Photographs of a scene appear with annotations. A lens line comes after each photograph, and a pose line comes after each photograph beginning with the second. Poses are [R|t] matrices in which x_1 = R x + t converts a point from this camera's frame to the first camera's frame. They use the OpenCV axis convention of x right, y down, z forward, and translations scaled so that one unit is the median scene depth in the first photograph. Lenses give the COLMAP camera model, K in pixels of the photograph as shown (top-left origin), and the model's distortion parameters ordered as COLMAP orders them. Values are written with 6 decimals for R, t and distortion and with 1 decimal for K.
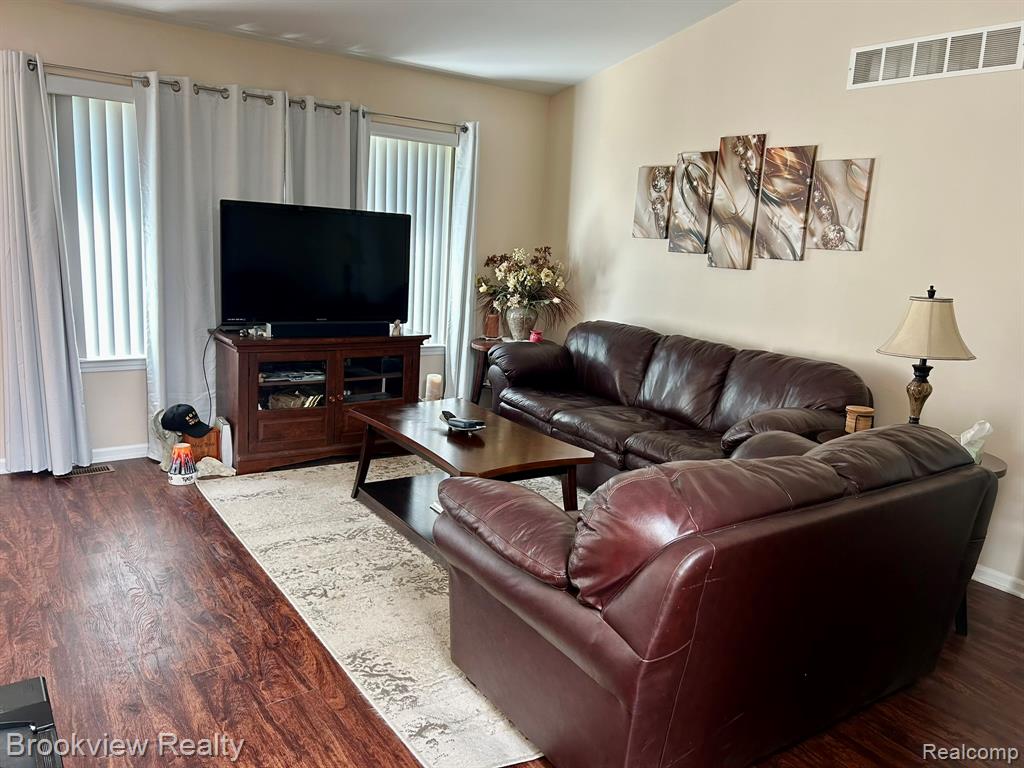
lens RADIAL K [[769.4, 0, 510.3], [0, 769.4, 381.7], [0, 0, 1]] dist [0.034808, -0.033346]
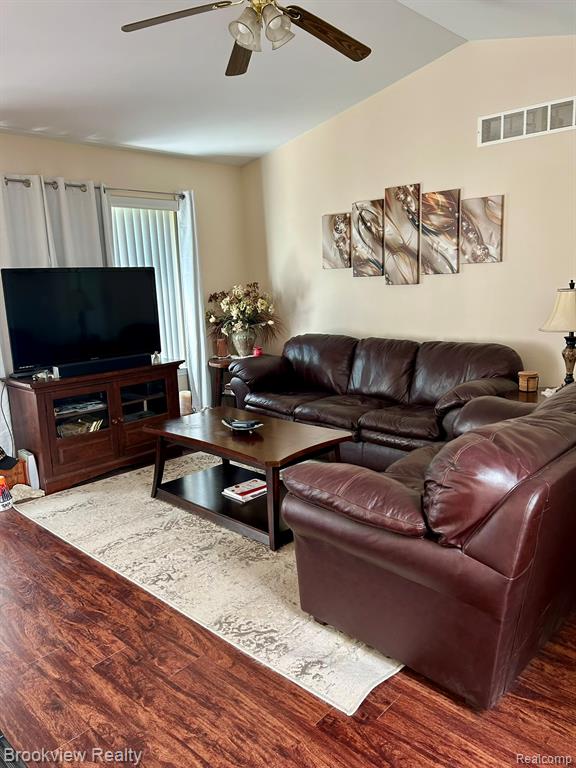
lens RADIAL K [[577.0, 0, 287.3], [0, 577.0, 386.6], [0, 0, 1]] dist [0.034808, -0.033346]
pose [[0.973437, -0.132244, 0.186901, -0.136403], [0.131610, 0.991175, 0.015850, -0.011641], [-0.187347, 0.009169, 0.982251, 0.040947]]
